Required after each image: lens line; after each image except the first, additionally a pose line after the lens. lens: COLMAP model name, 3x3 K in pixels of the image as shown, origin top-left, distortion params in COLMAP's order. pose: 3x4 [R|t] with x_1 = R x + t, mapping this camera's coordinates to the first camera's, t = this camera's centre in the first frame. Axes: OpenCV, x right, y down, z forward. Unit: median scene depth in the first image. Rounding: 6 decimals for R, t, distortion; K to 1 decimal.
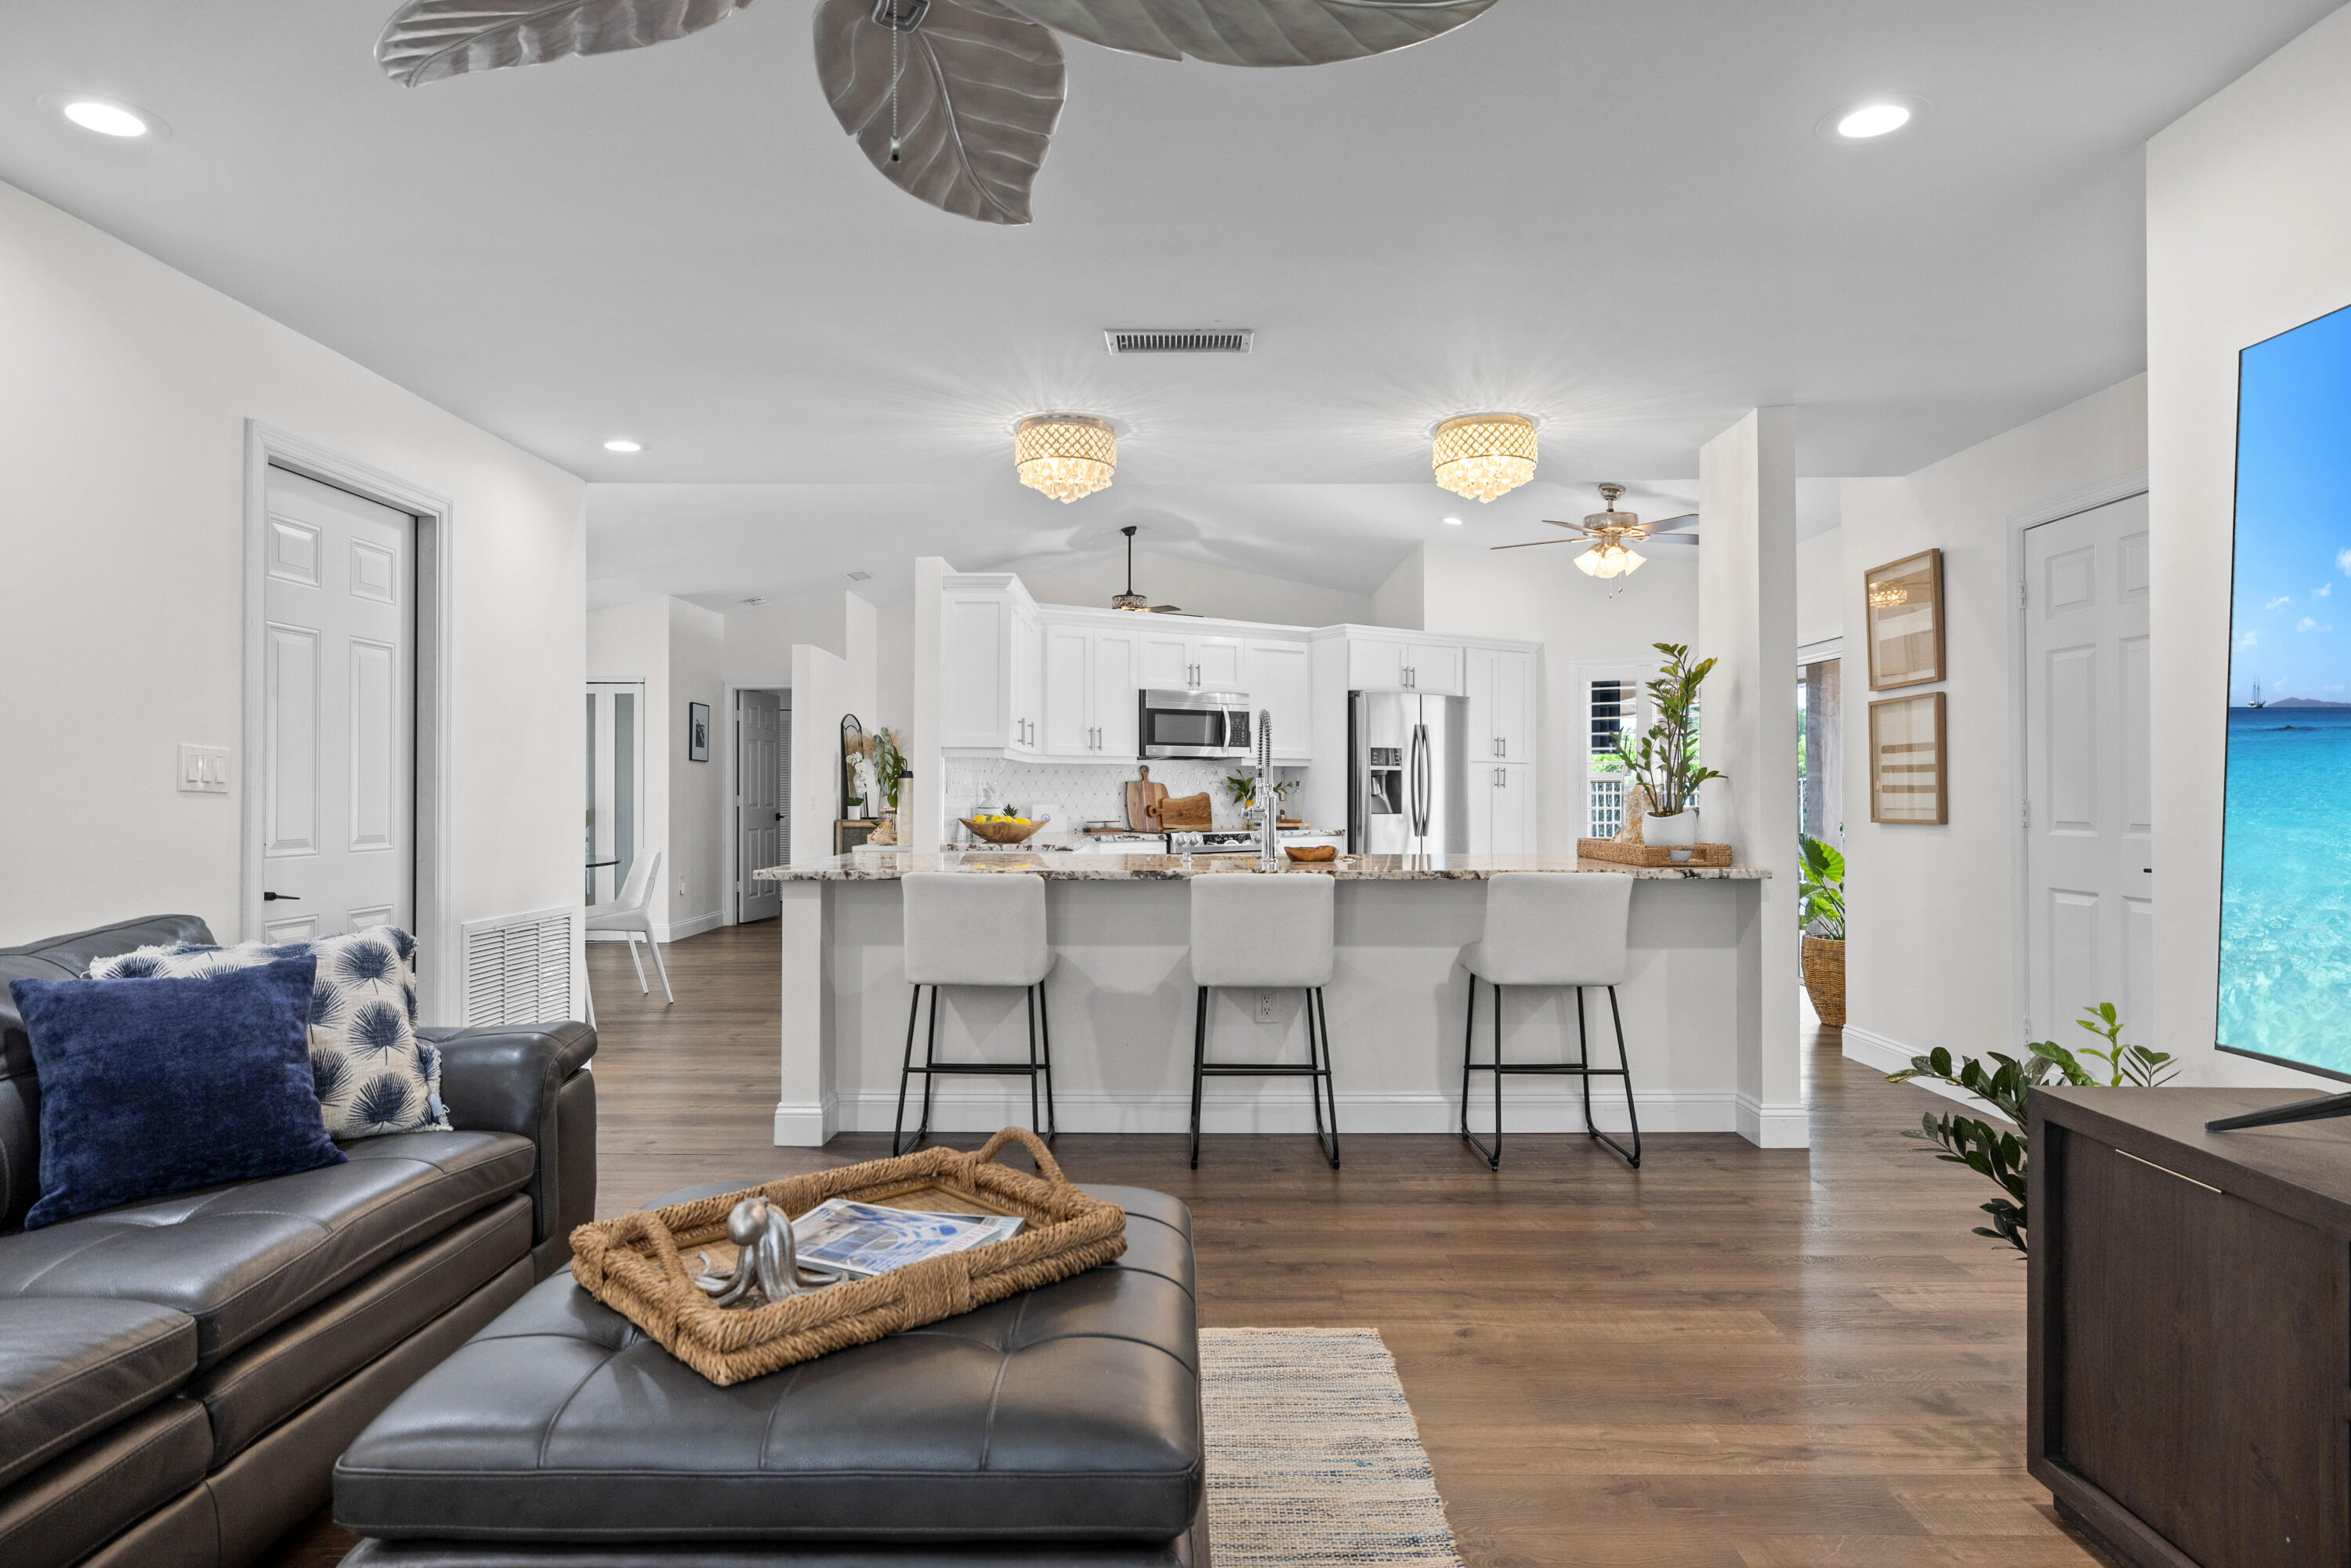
lens RADIAL K [[1345.5, 0, 1214.4], [0, 1345.5, 813.7], [0, 0, 1]] dist [0.021546, -0.010767]
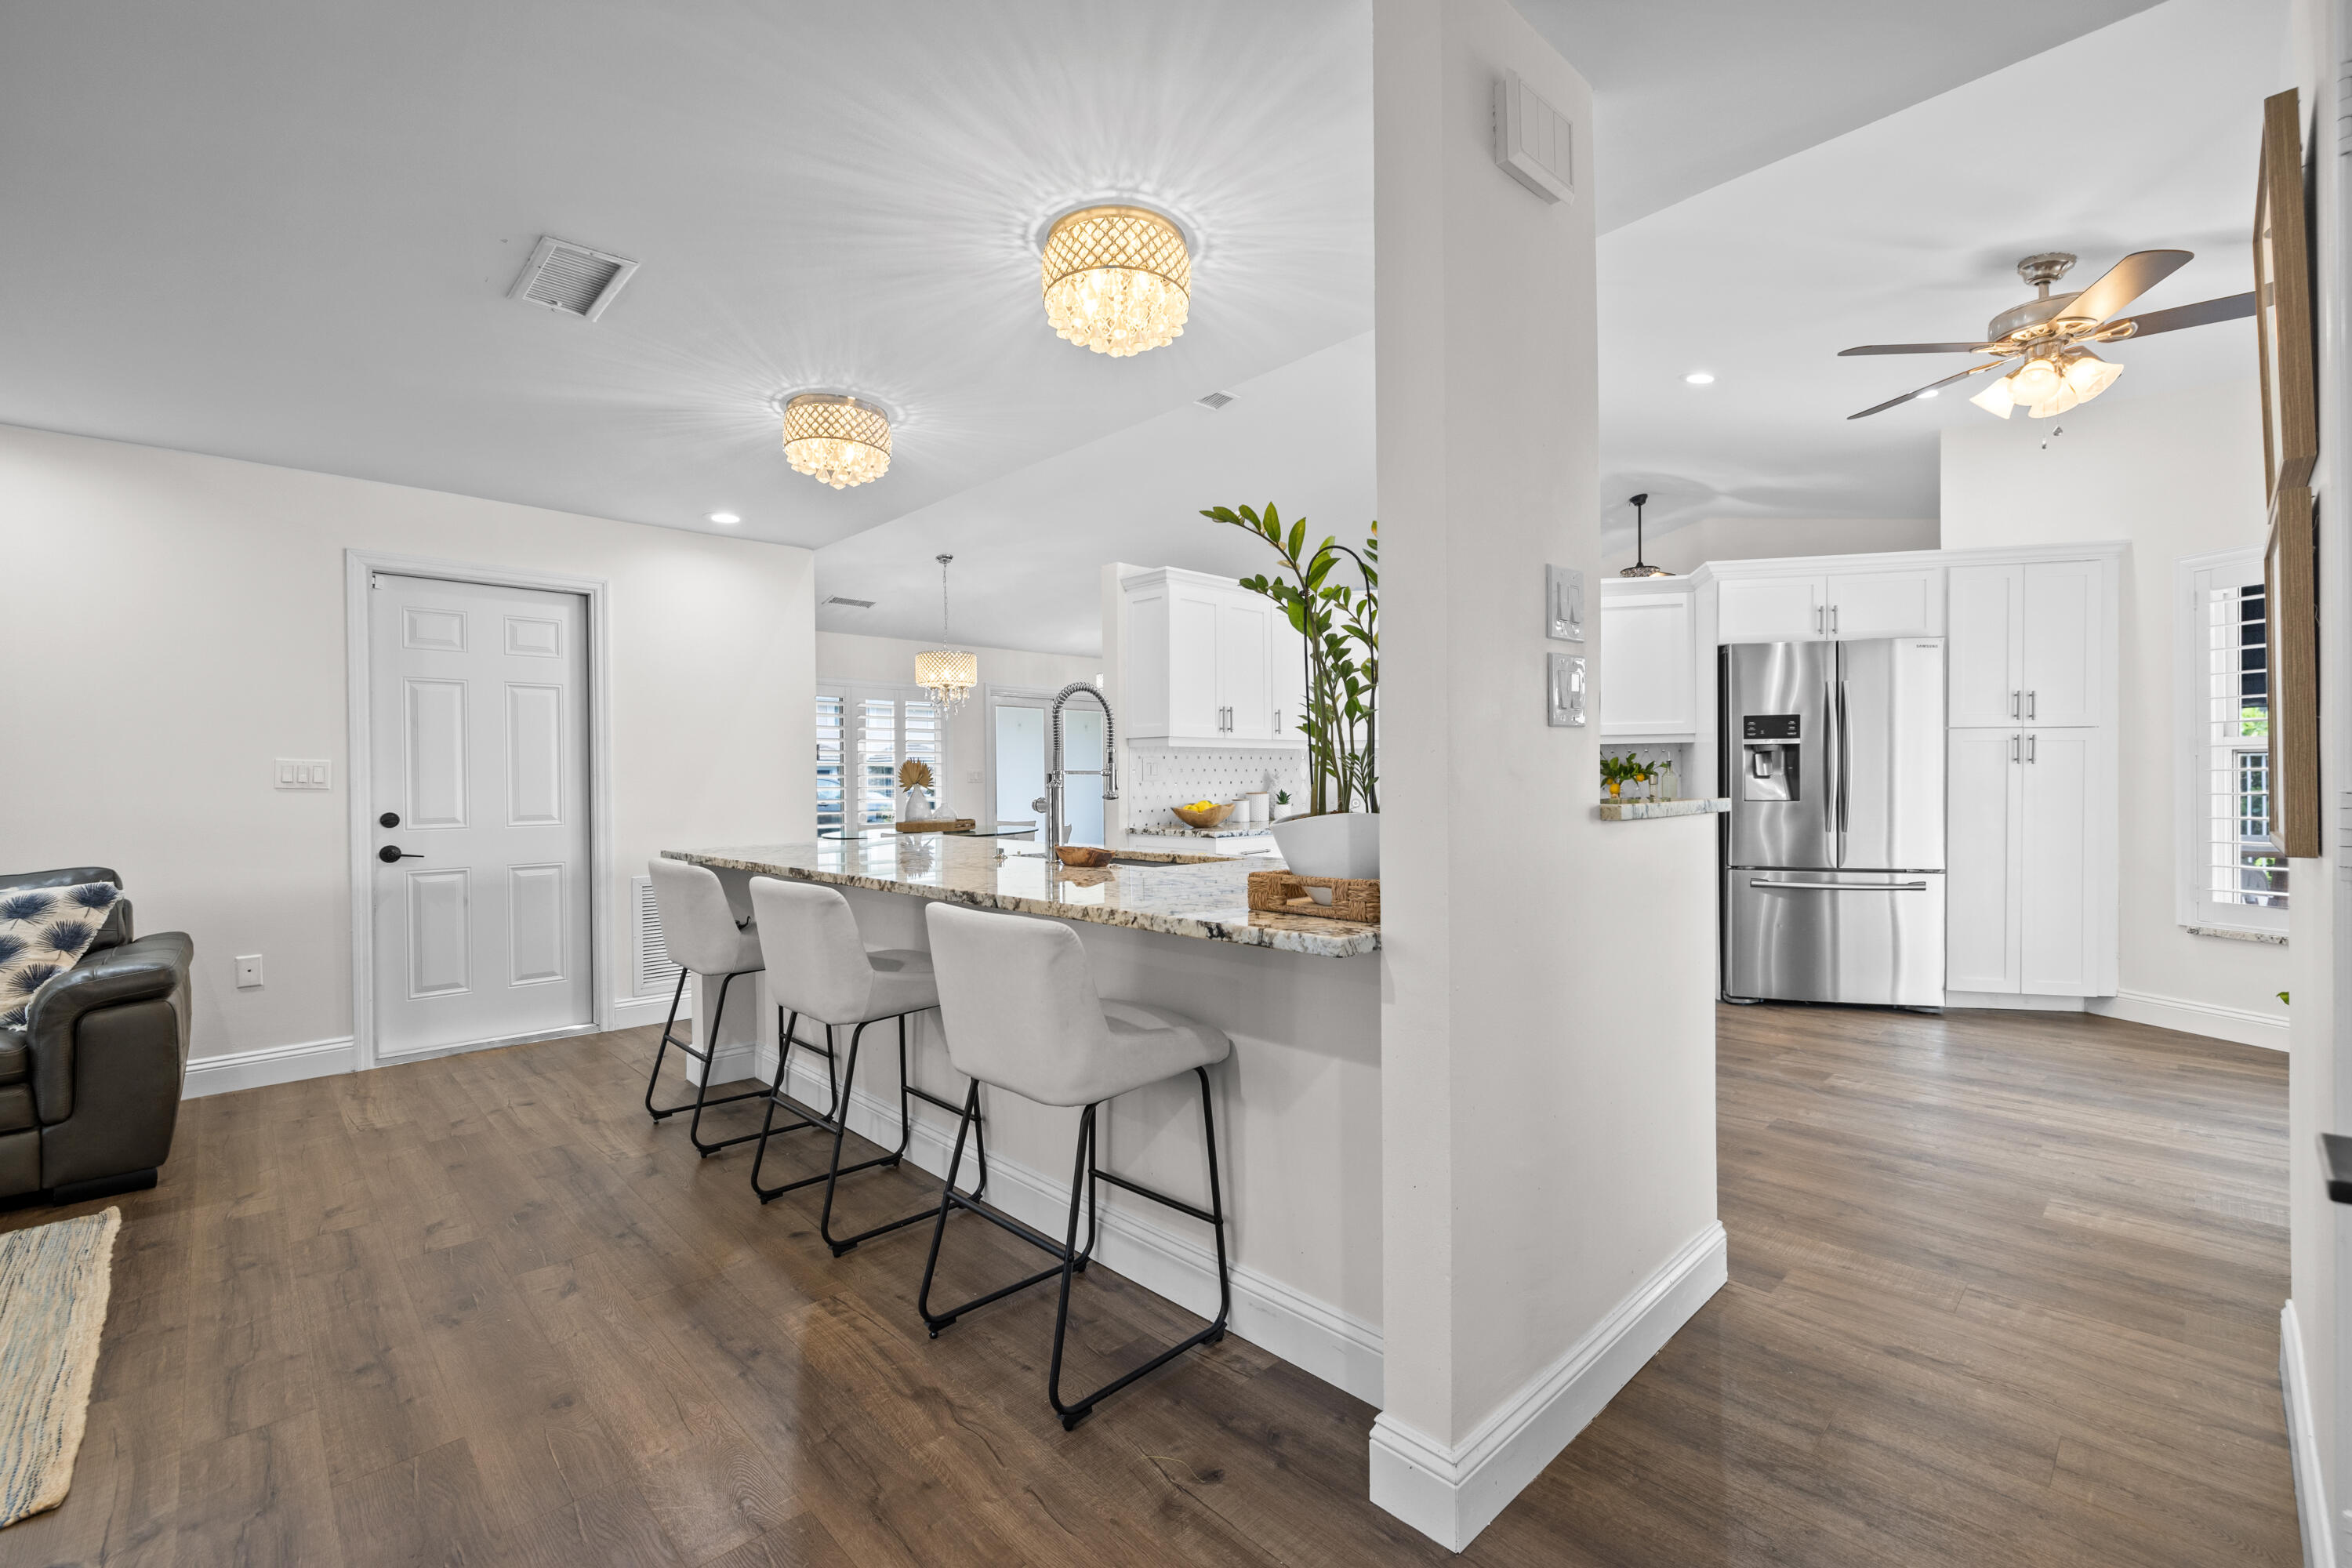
lens RADIAL K [[1004.5, 0, 1170.2], [0, 1004.5, 783.5], [0, 0, 1]] dist [0.000294, -0.000050]
pose [[0.671641, -0.002543, -0.740873, 0.347437], [-0.004218, 0.999965, -0.007256, -0.005028], [0.740865, 0.007999, 0.671606, 0.397475]]
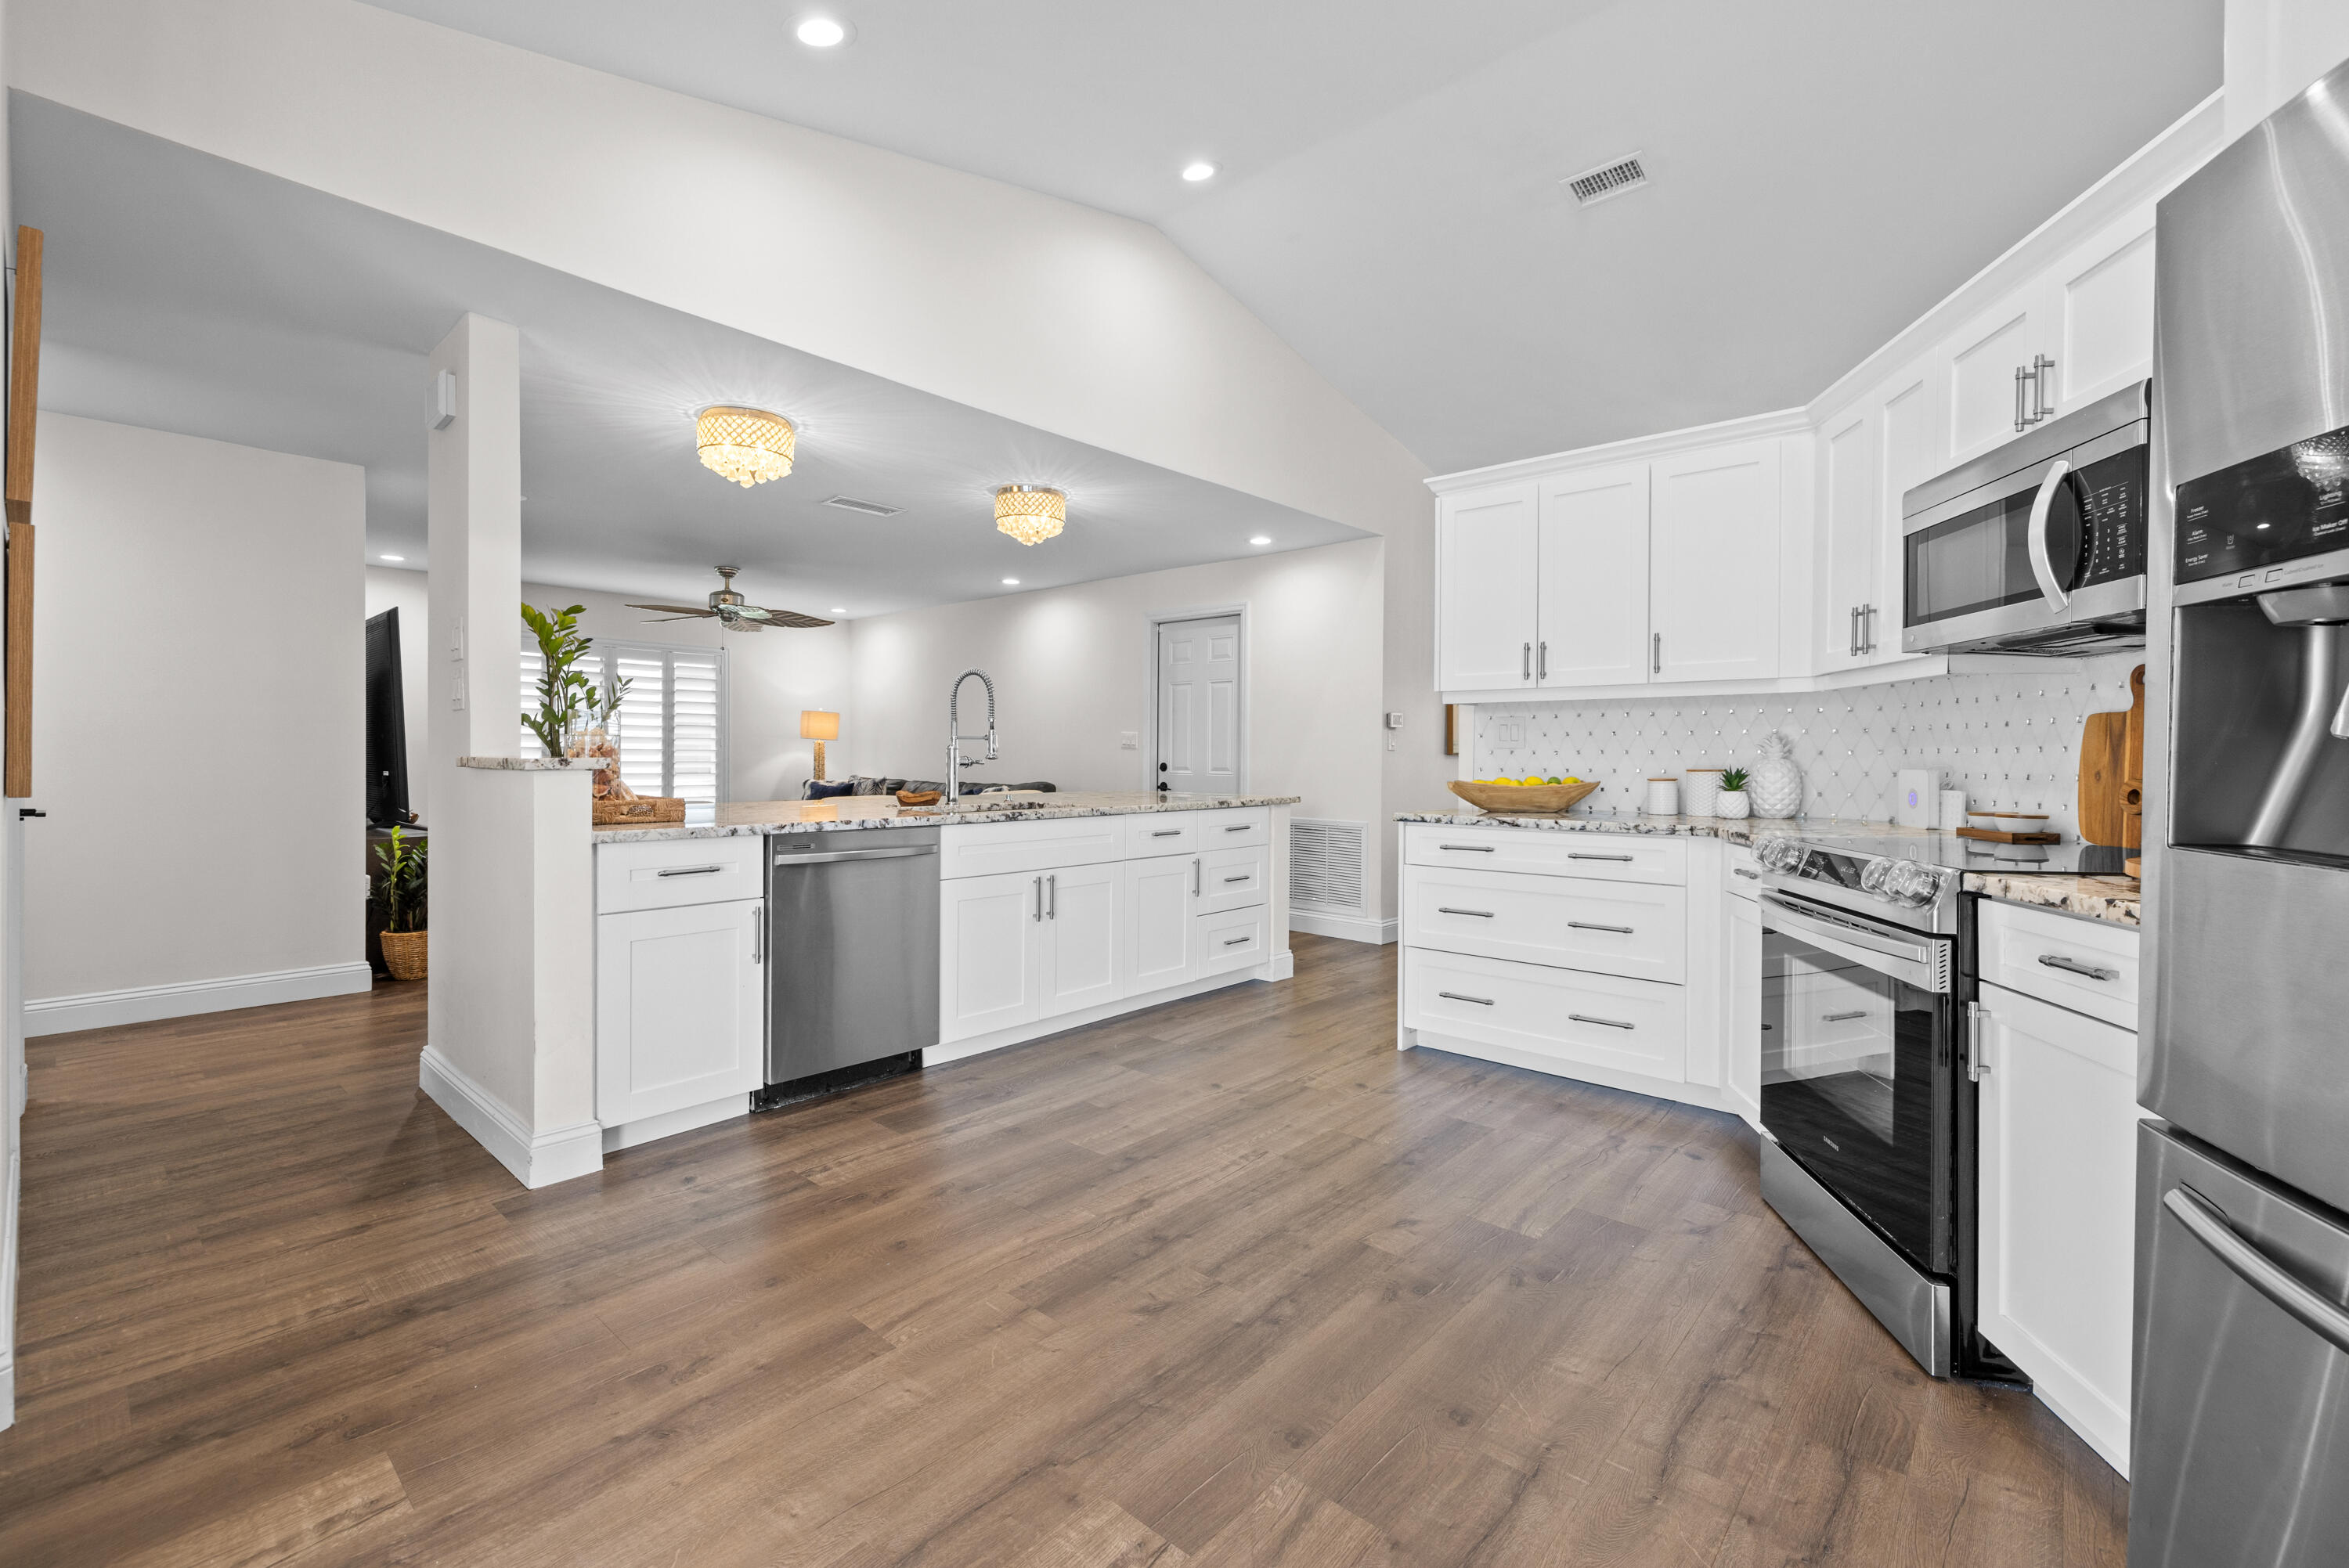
lens RADIAL K [[1003.1, 0, 1165.9], [0, 1003.1, 762.6], [0, 0, 1]] dist [0.000294, -0.000050]
pose [[-0.687049, 0.005099, -0.726593, 0.333753], [-0.017968, 0.999550, 0.024005, -0.013598], [0.726389, 0.029548, -0.686649, 1.074785]]
